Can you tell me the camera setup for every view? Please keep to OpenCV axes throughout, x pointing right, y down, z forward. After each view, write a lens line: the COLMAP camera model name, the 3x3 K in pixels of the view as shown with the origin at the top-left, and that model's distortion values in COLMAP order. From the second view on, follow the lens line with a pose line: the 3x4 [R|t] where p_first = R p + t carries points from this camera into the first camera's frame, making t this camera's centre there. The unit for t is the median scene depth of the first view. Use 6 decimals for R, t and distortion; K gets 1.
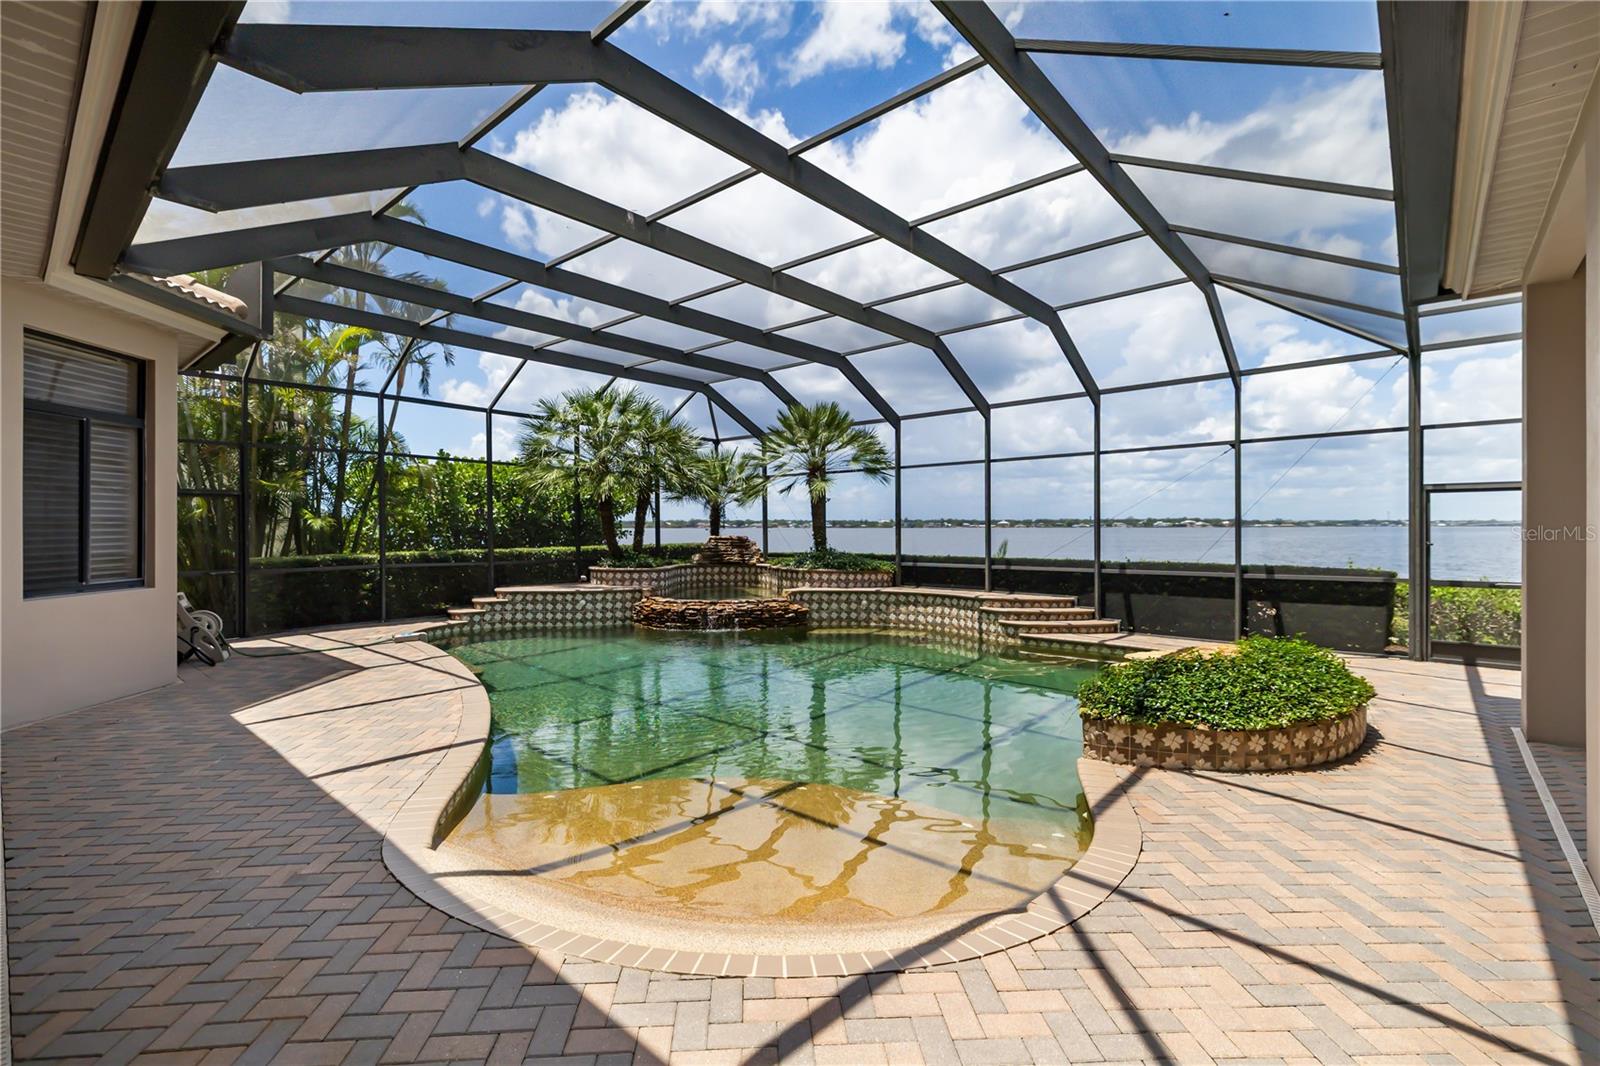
lens RADIAL K [[700.6, 0, 846.0], [0, 700.6, 524.7], [0, 0, 1]] dist [0.001478, 0.000103]
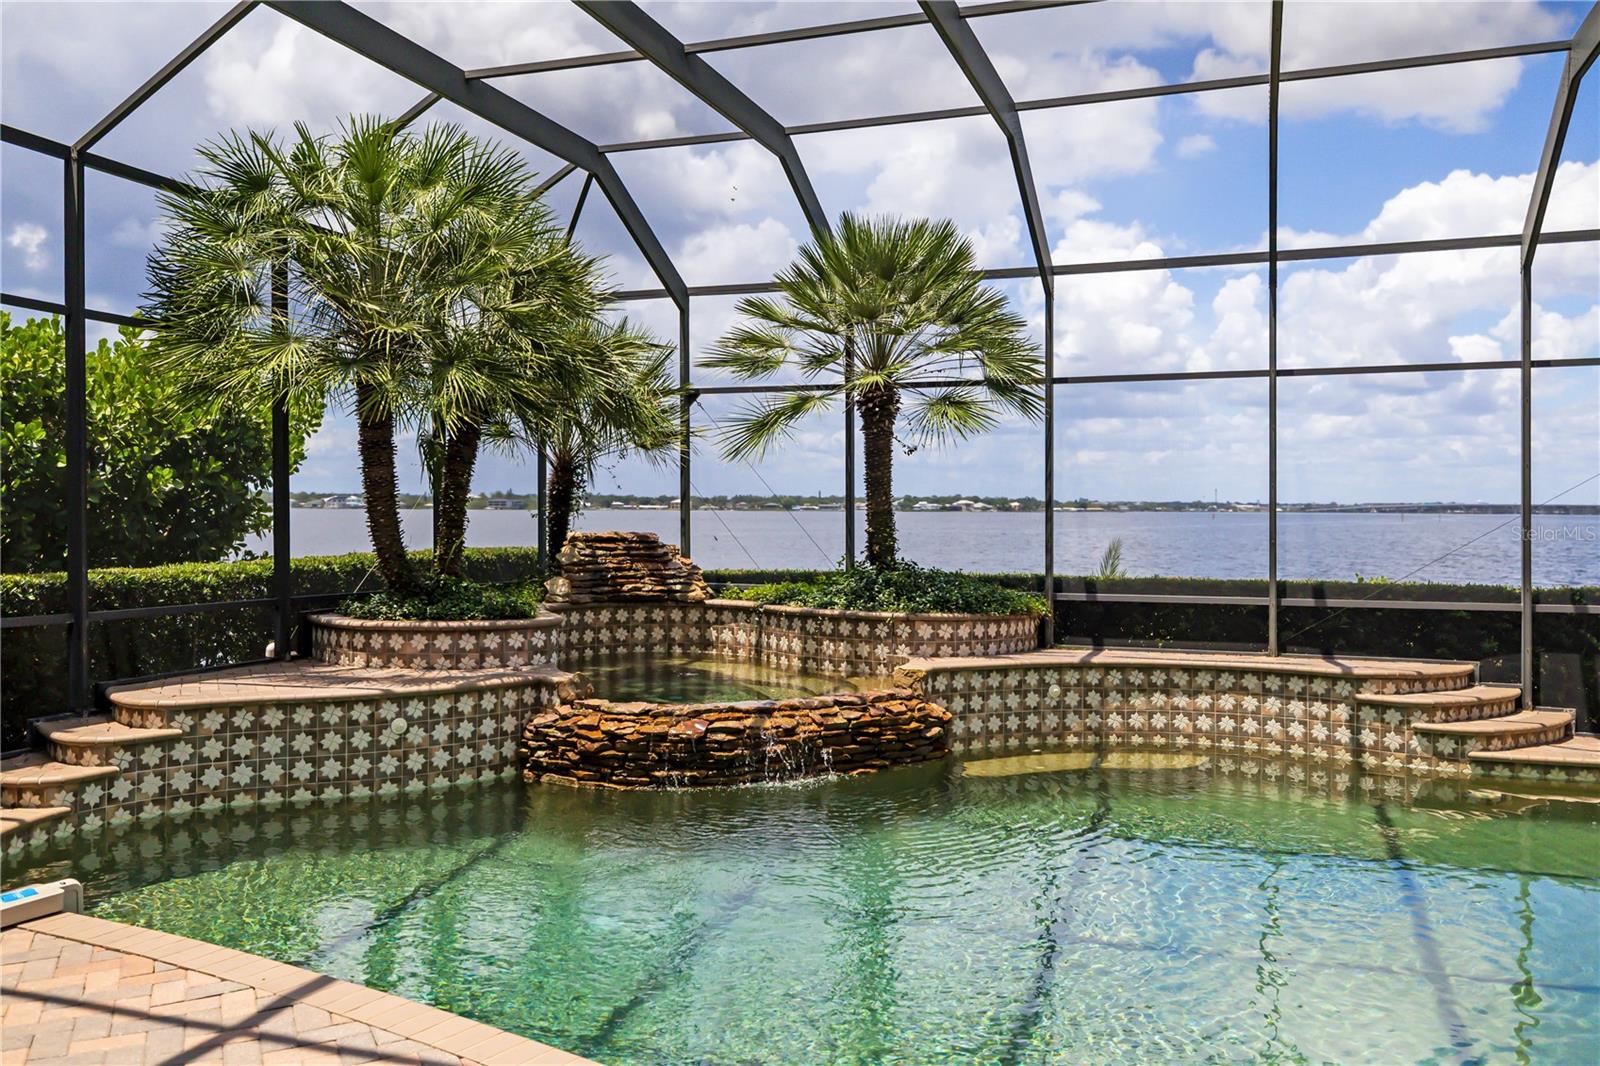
lens RADIAL K [[1266.9, 0, 768.2], [0, 1266.9, 489.9], [0, 0, 1]] dist [0.001345, 0.002207]
pose [[0.942619, 0.012154, 0.333649, -0.402181], [-0.008509, 0.999887, -0.012383, -0.000378], [-0.333762, 0.008834, 0.942616, 0.330534]]
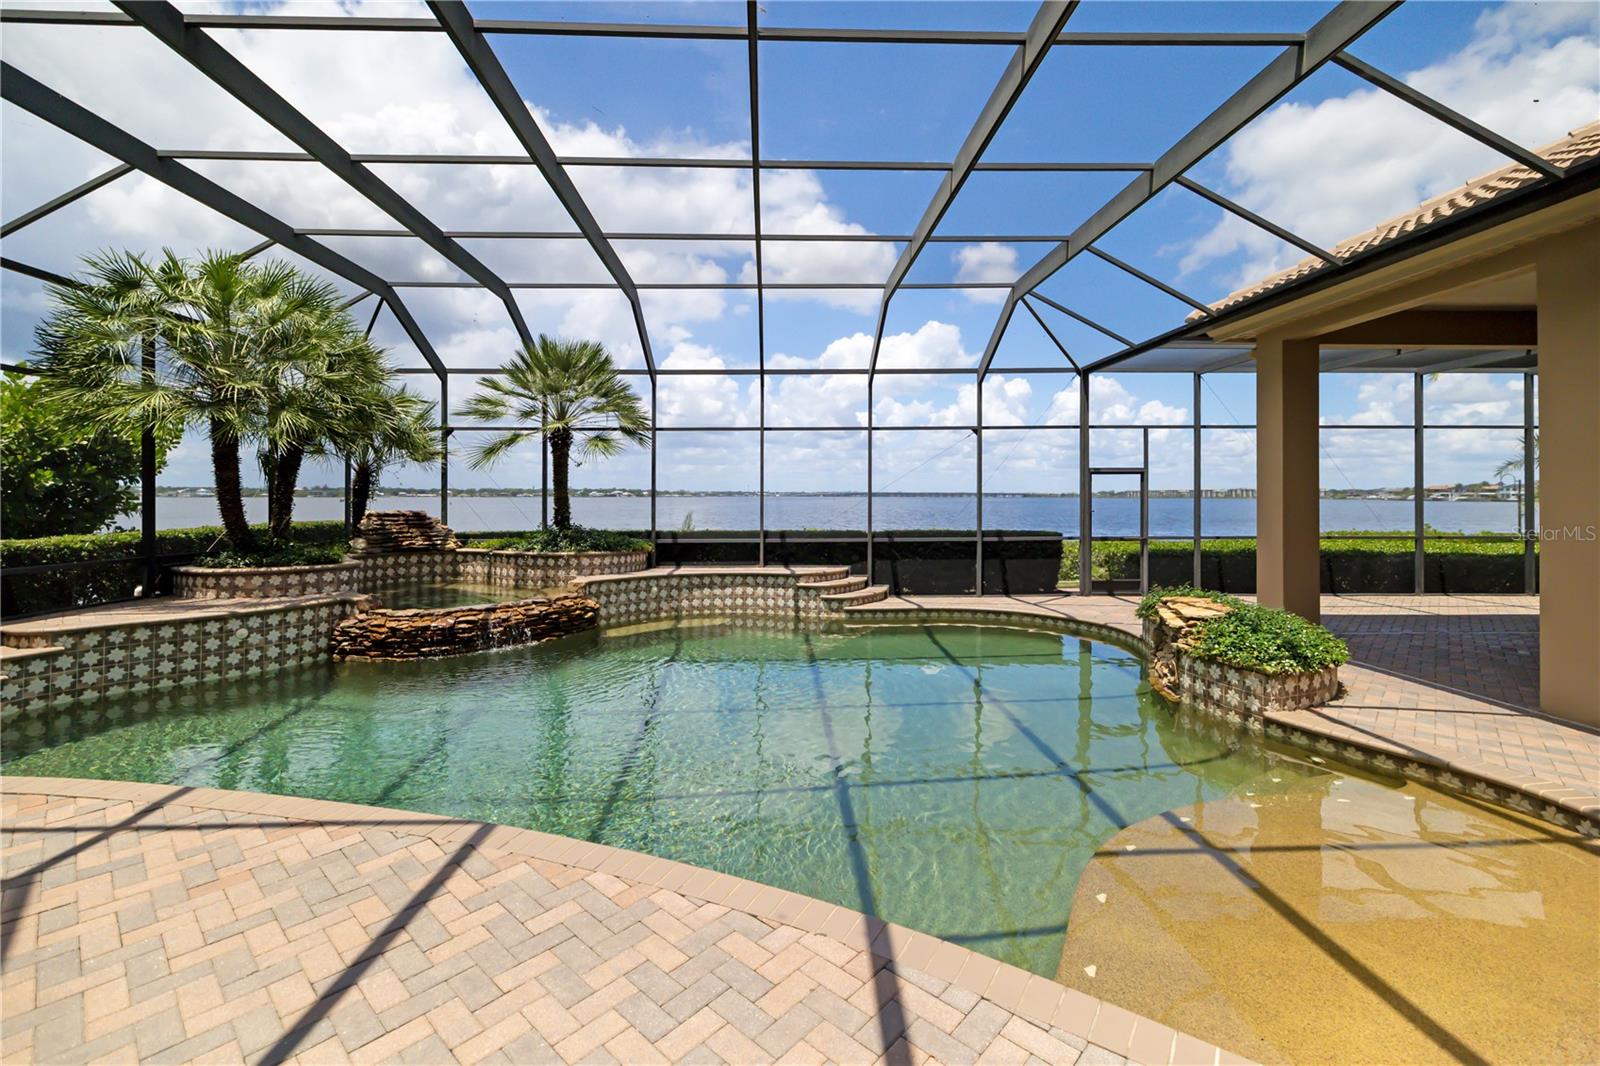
lens RADIAL K [[686.5, 0, 776.8], [0, 686.5, 479.1], [0, 0, 1]] dist [0.001009, 0.000116]
pose [[0.751589, 0.019121, 0.659354, -0.406373], [-0.004546, 0.999706, -0.023809, -0.000883], [-0.659616, 0.014897, 0.751455, 0.295697]]
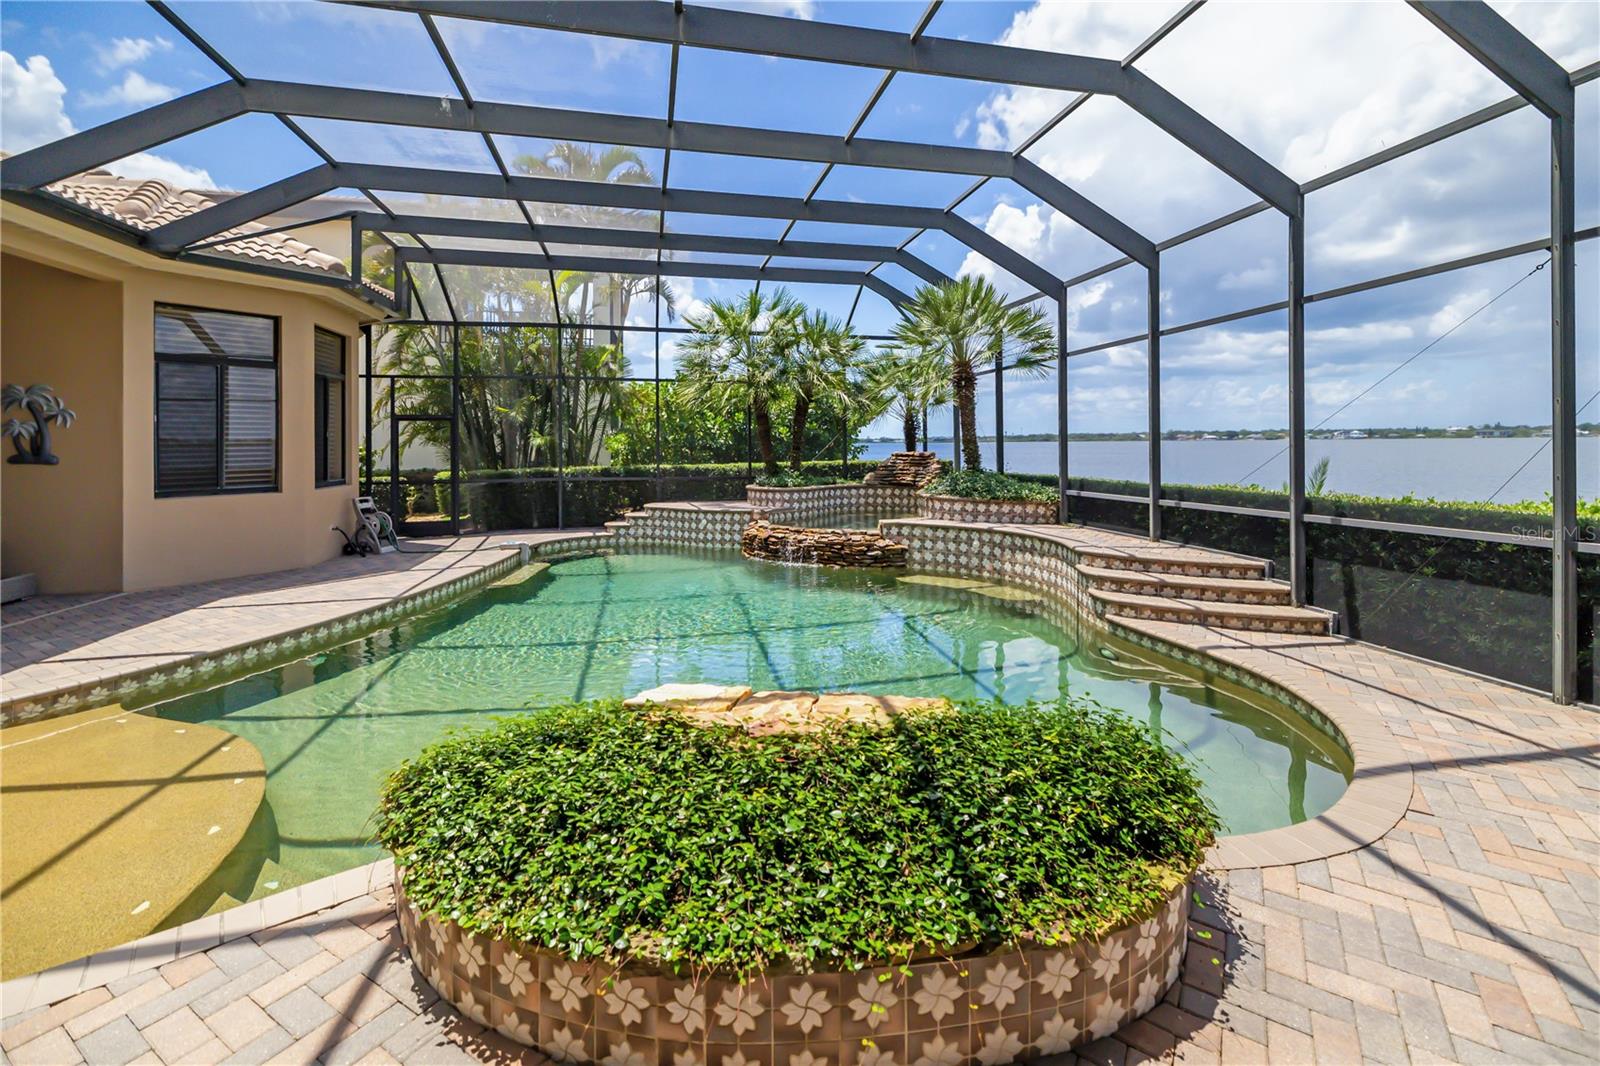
lens RADIAL K [[756.2, 0, 896.7], [0, 756.2, 436.5], [0, 0, 1]] dist [-0.000490, -0.000058]
pose [[0.803070, -0.011203, -0.595779, 0.434756], [0.010632, 0.999933, -0.004471, 0.001952], [0.595789, -0.002744, 0.803136, 0.321031]]
